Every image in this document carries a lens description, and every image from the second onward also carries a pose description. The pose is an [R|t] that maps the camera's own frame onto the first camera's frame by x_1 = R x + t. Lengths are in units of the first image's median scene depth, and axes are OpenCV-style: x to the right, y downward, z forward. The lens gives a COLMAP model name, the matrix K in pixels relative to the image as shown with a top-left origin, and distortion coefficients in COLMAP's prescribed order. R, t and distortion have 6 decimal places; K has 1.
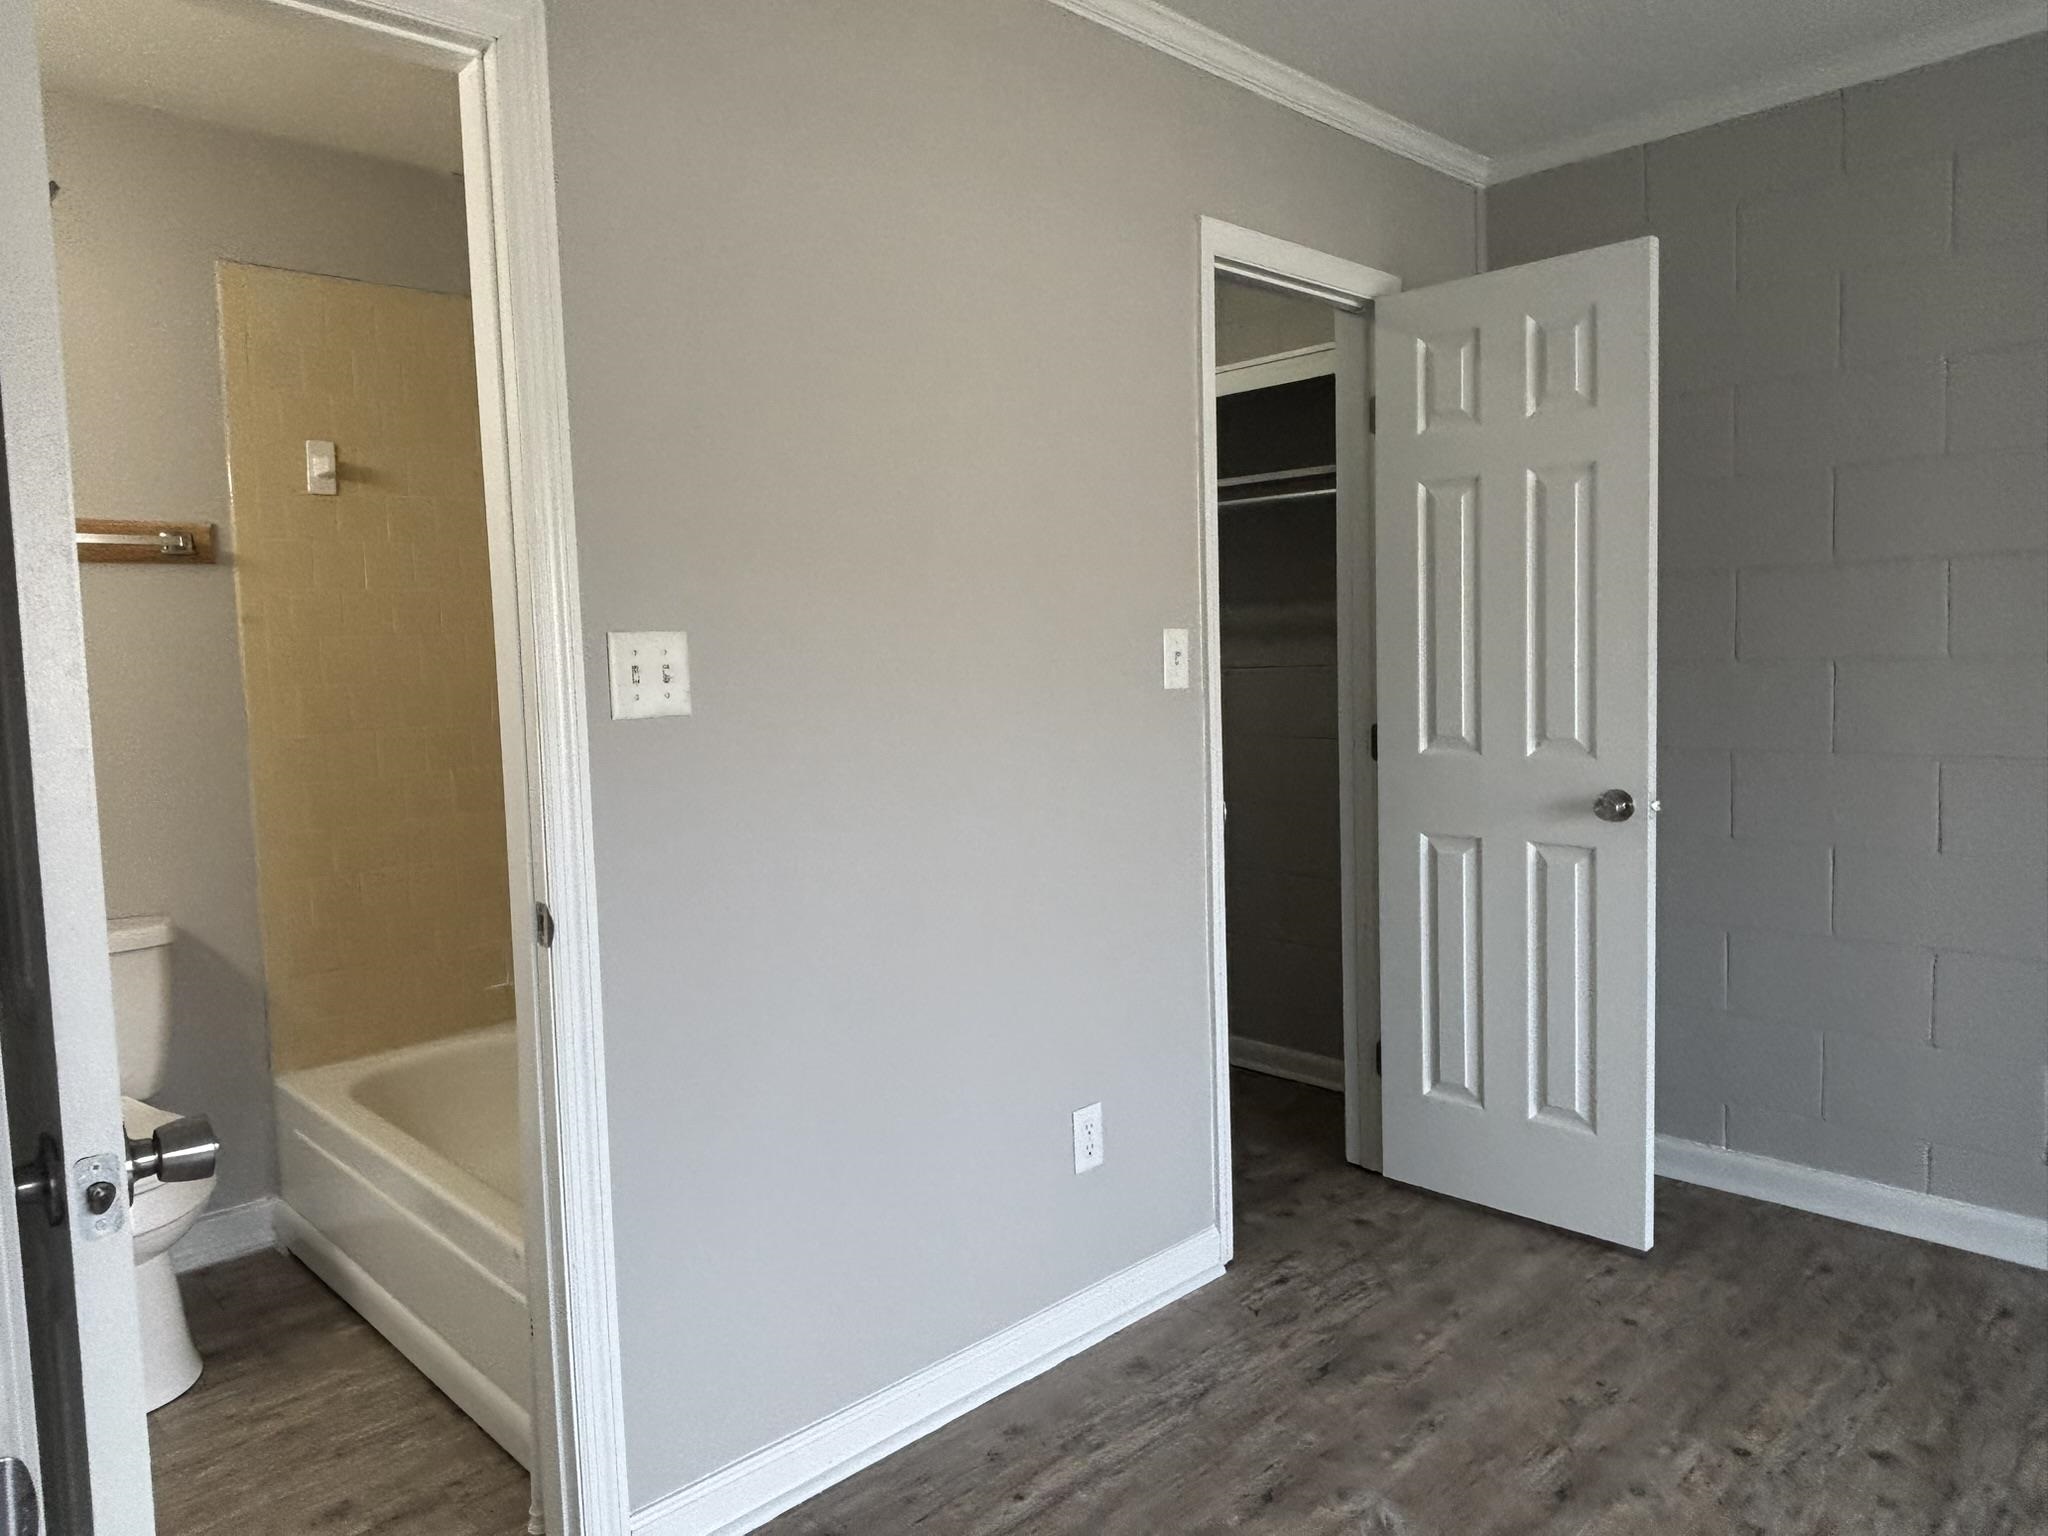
lens RADIAL K [[1388.9, 0, 1026.0], [0, 1388.9, 746.8], [0, 0, 1]] dist [0.001344, -0.001122]
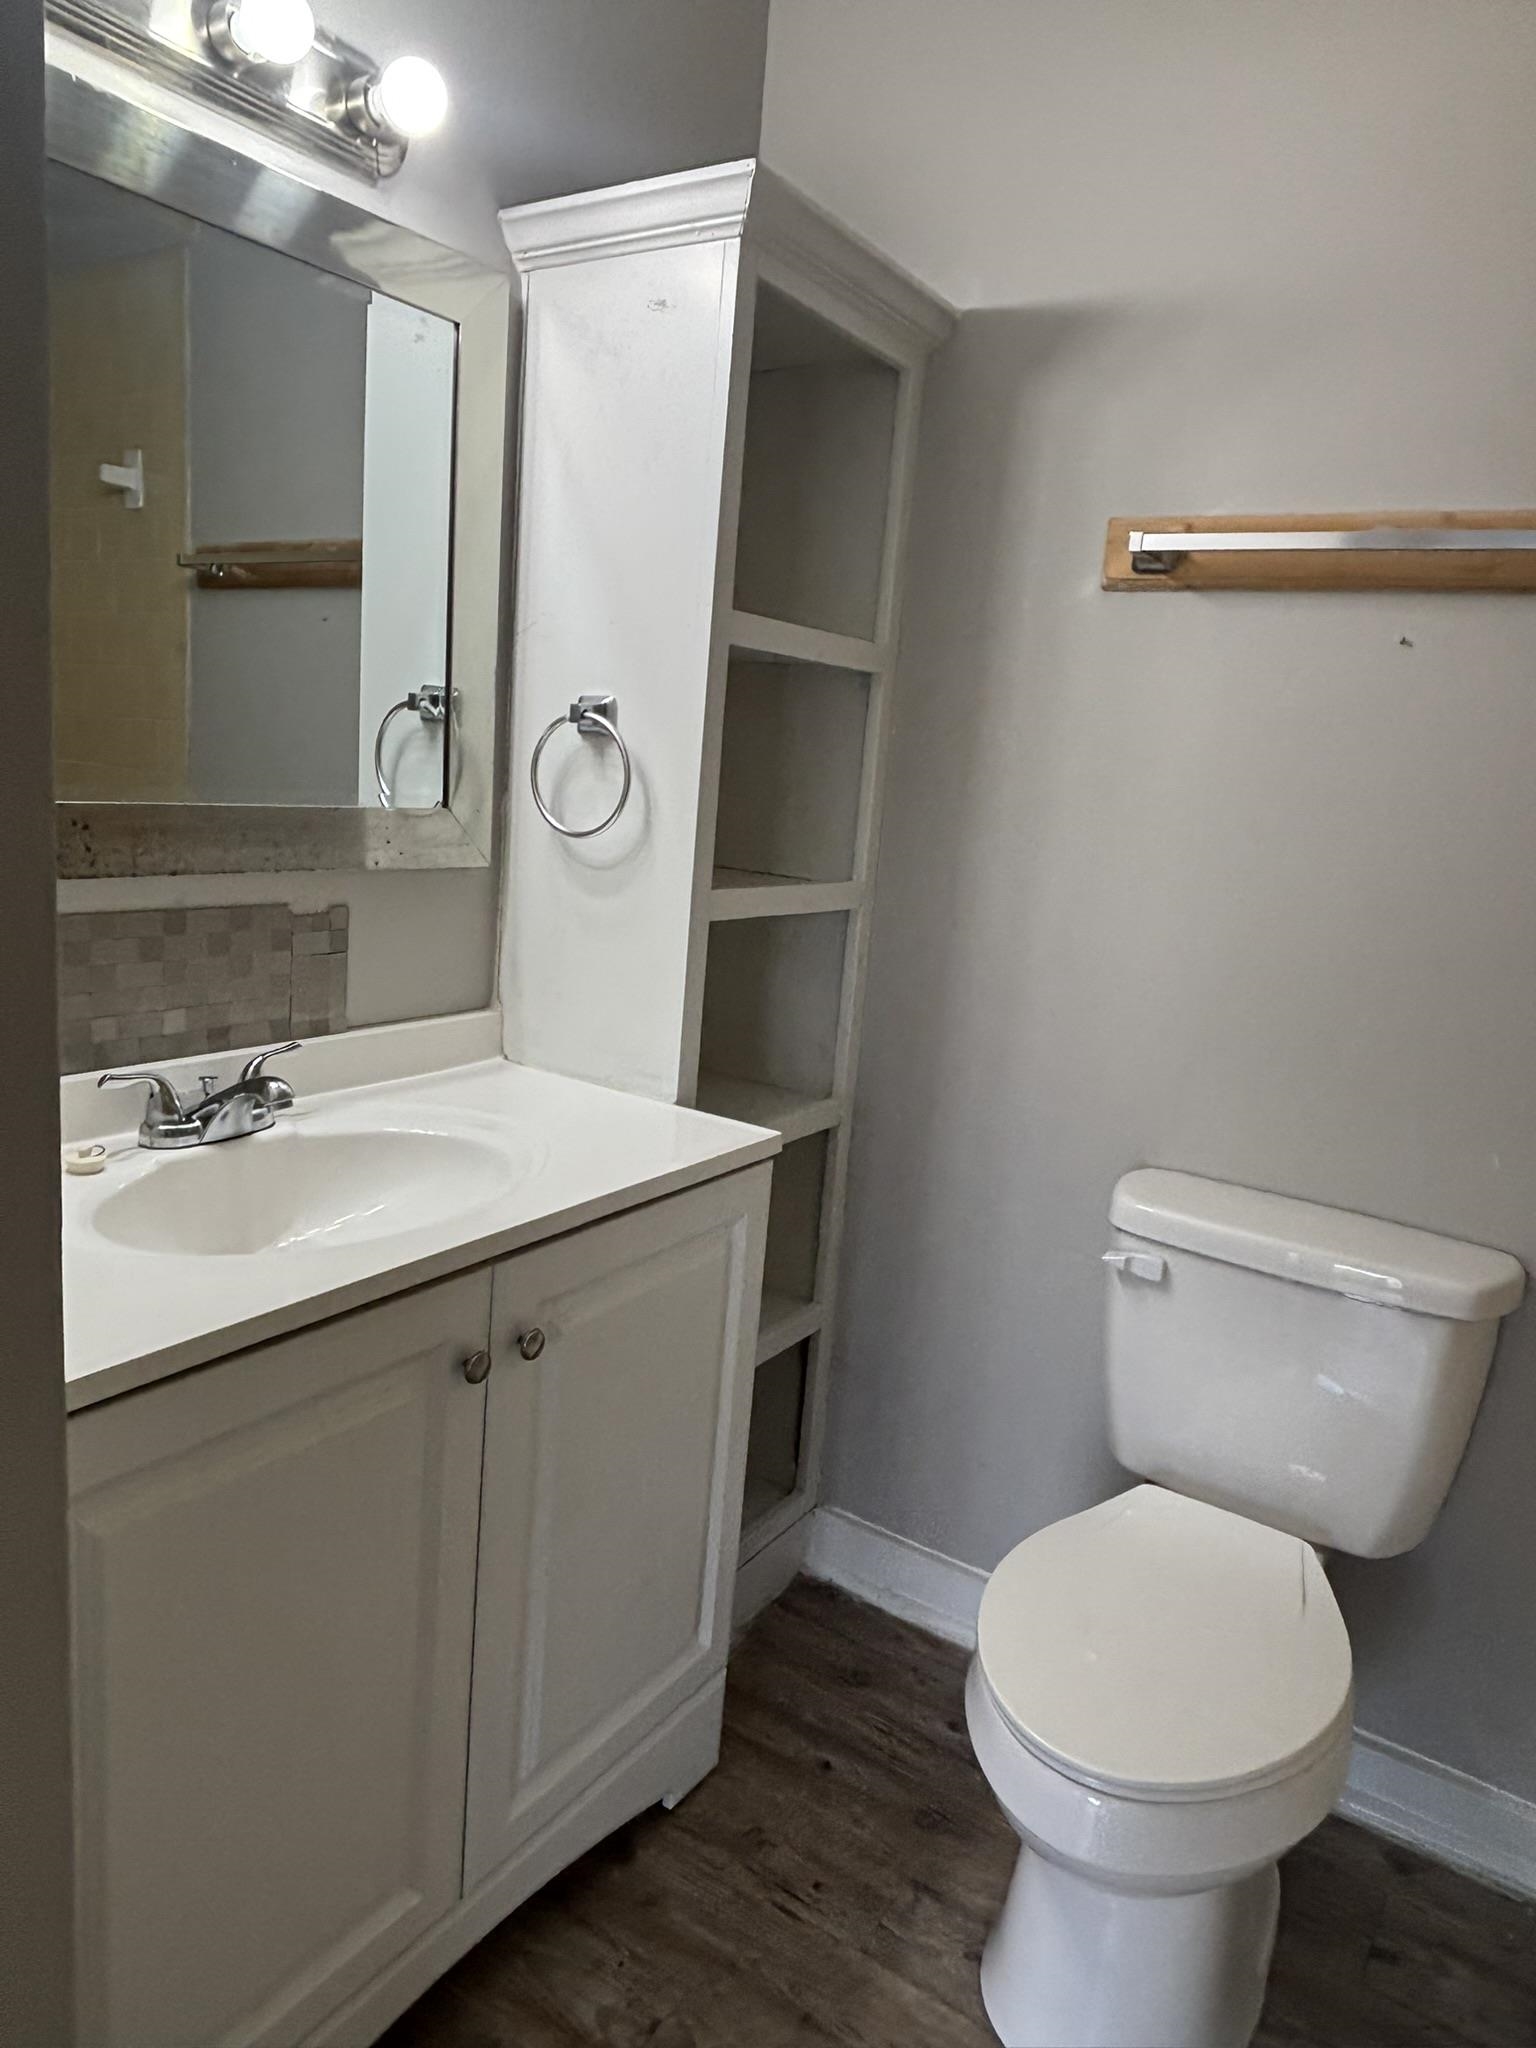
lens RADIAL K [[1354.8, 0, 768.0], [0, 1354.8, 1024.0], [0, 0, 1]] dist [0.028669, -0.040202]
pose [[0.215092, 0.234726, -0.947966, -0.195120], [-0.159440, 0.966102, 0.203040, -0.030596], [0.963491, 0.107472, 0.245225, 0.565231]]
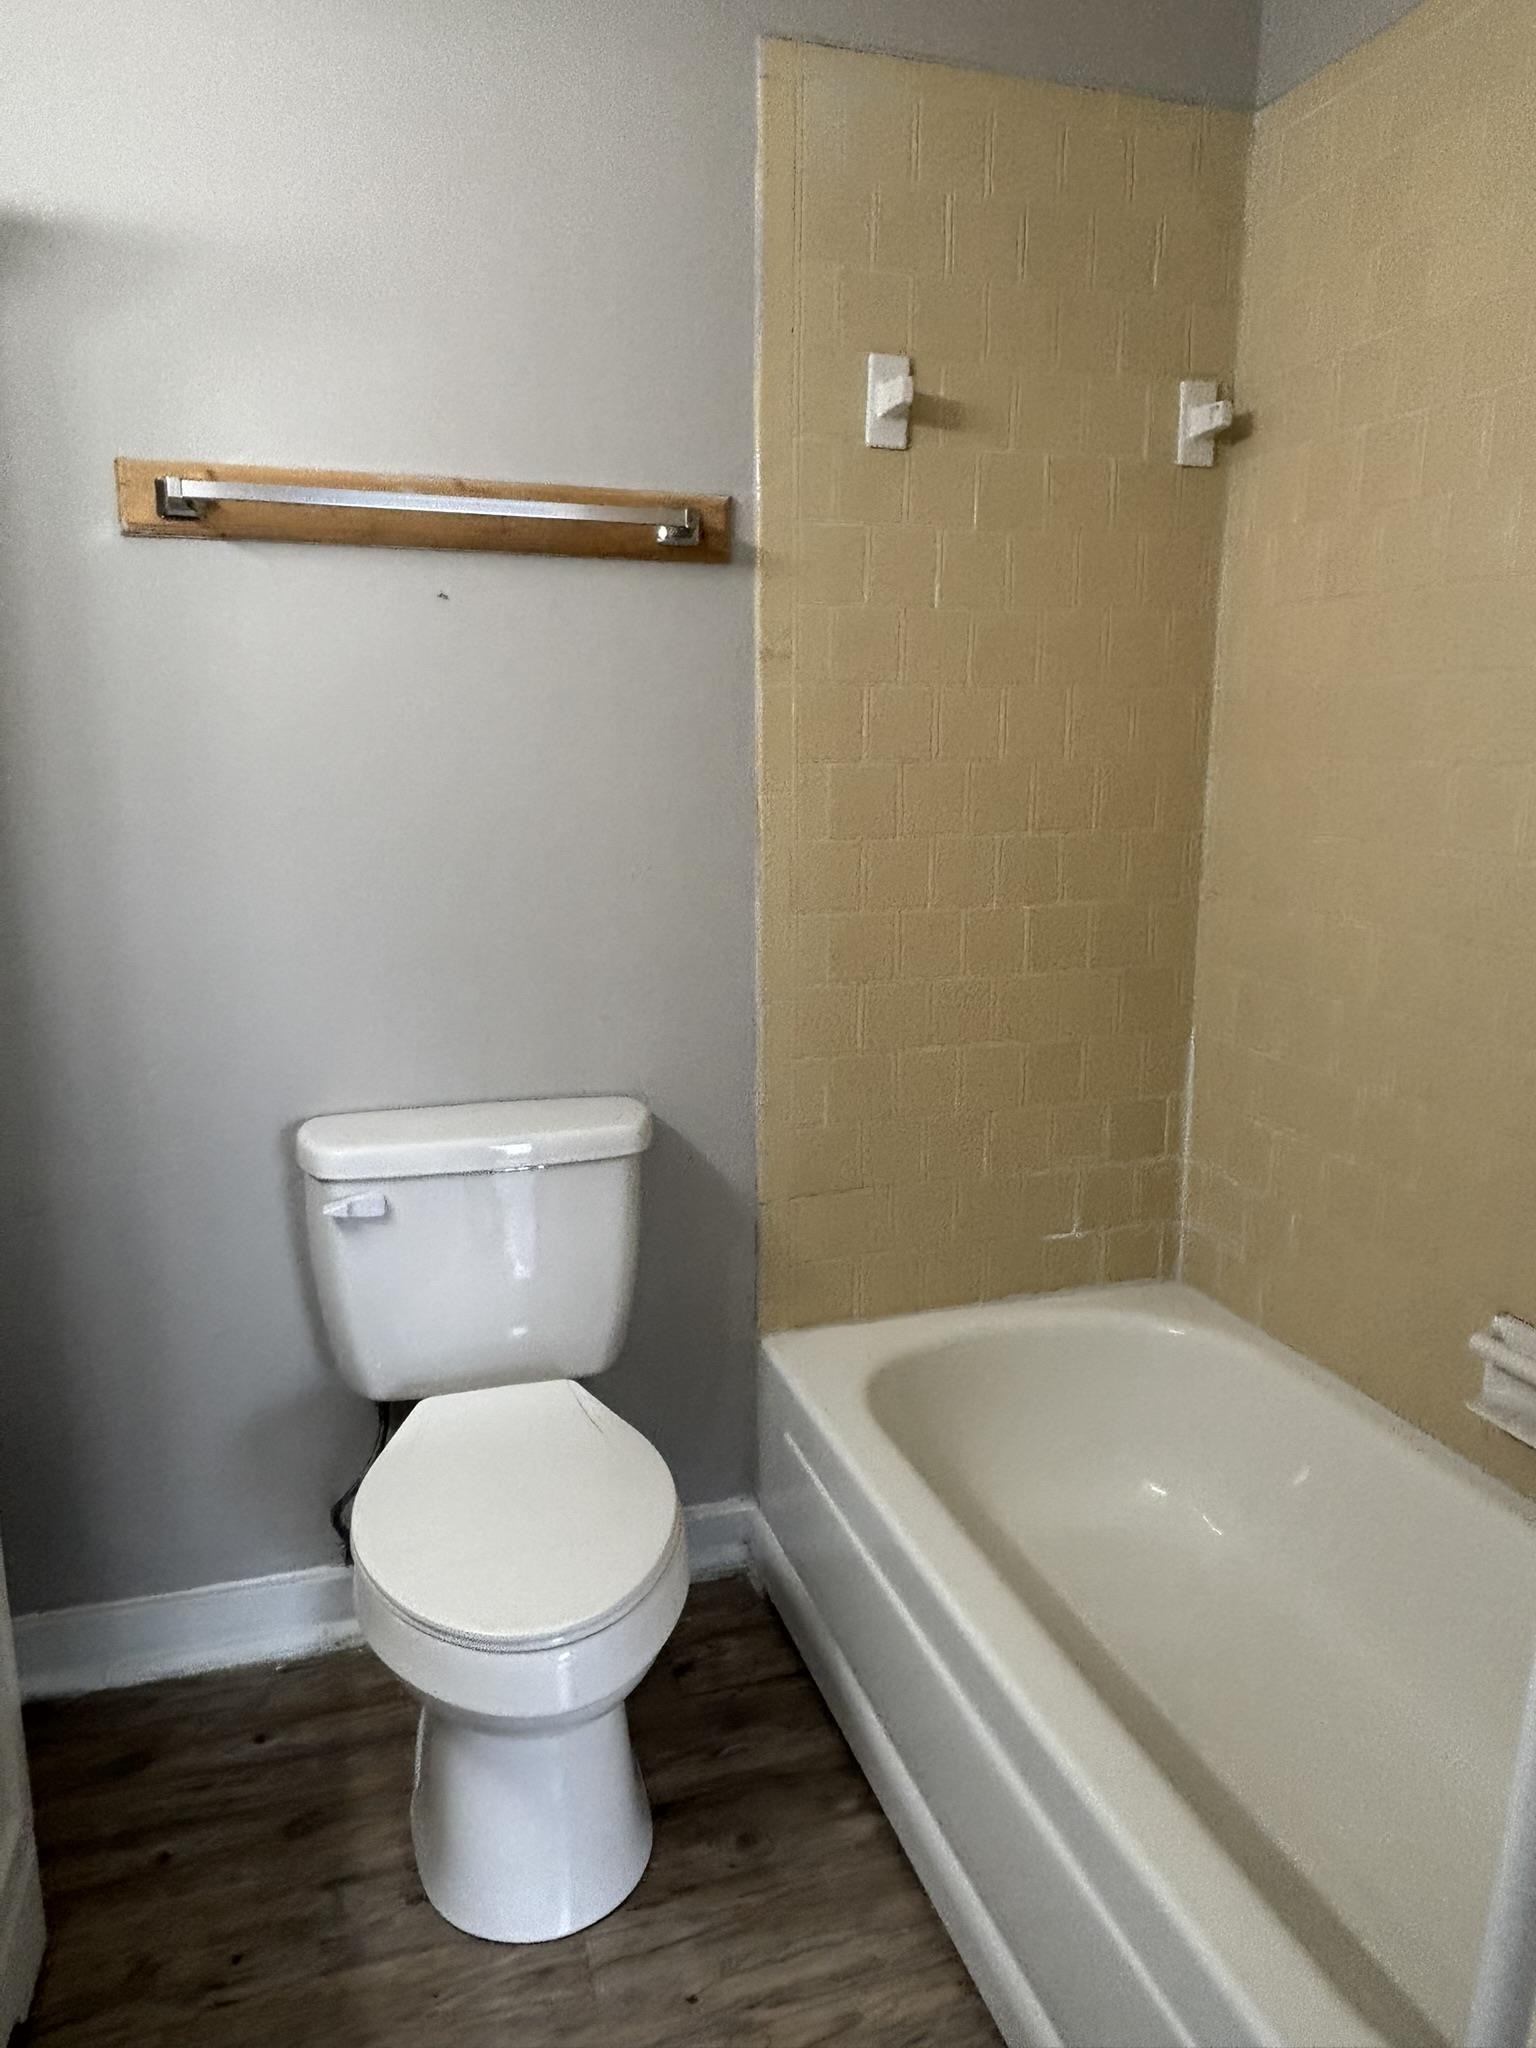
lens RADIAL K [[1350.6, 0, 768.0], [0, 1350.6, 1024.0], [0, 0, 1]] dist [-0.015853, -0.001796]
pose [[0.895050, 0.116834, -0.430390, -0.278368], [-0.059138, 0.987645, 0.145122, -0.014754], [0.442028, -0.104439, 0.890901, 0.438533]]
